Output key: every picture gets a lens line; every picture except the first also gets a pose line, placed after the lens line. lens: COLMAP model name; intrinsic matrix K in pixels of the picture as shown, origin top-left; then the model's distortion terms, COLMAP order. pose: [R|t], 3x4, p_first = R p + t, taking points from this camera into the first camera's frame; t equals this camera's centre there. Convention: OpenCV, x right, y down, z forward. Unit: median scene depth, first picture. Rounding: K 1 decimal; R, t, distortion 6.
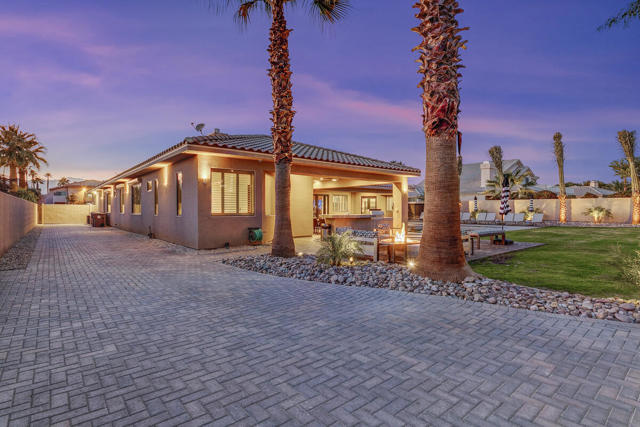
lens RADIAL K [[325.1, 0, 320.0], [0, 325.1, 213.5], [0, 0, 1]] dist [-0.001371, -0.000817]
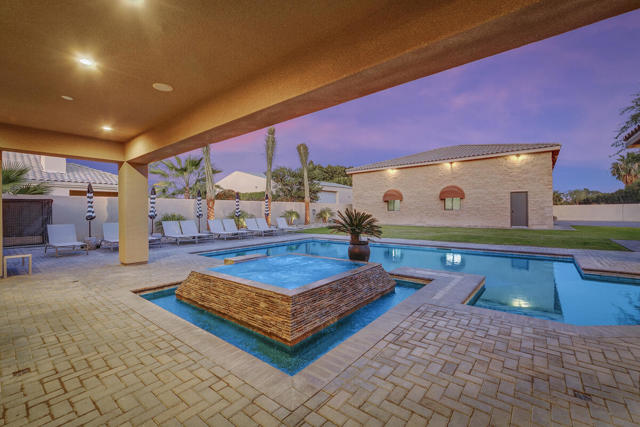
lens RADIAL K [[271.9, 0, 319.8], [0, 271.9, 210.6], [0, 0, 1]] dist [-0.002720, -0.000236]
pose [[-0.200564, 0.003826, 0.979673, -0.018052], [0.024677, 0.999695, 0.001148, -0.015958], [-0.979370, 0.024406, -0.200598, 1.022833]]
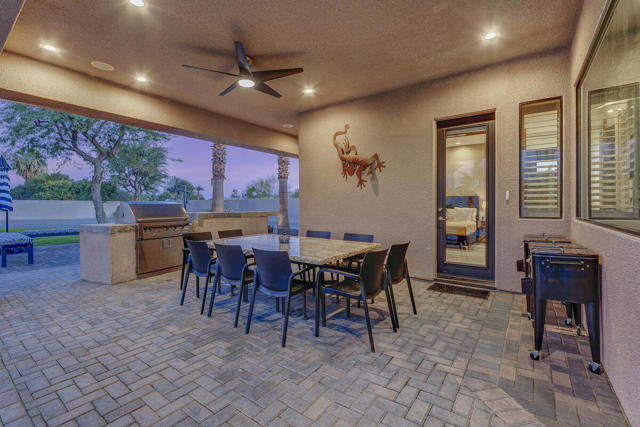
lens RADIAL K [[286.6, 0, 318.4], [0, 286.6, 208.5], [0, 0, 1]] dist [-0.002415, -0.000526]
pose [[-0.967989, 0.002711, -0.250979, 0.028582], [-0.003387, 0.999710, 0.023860, -0.007791], [0.250970, 0.023946, -0.967699, 0.813674]]
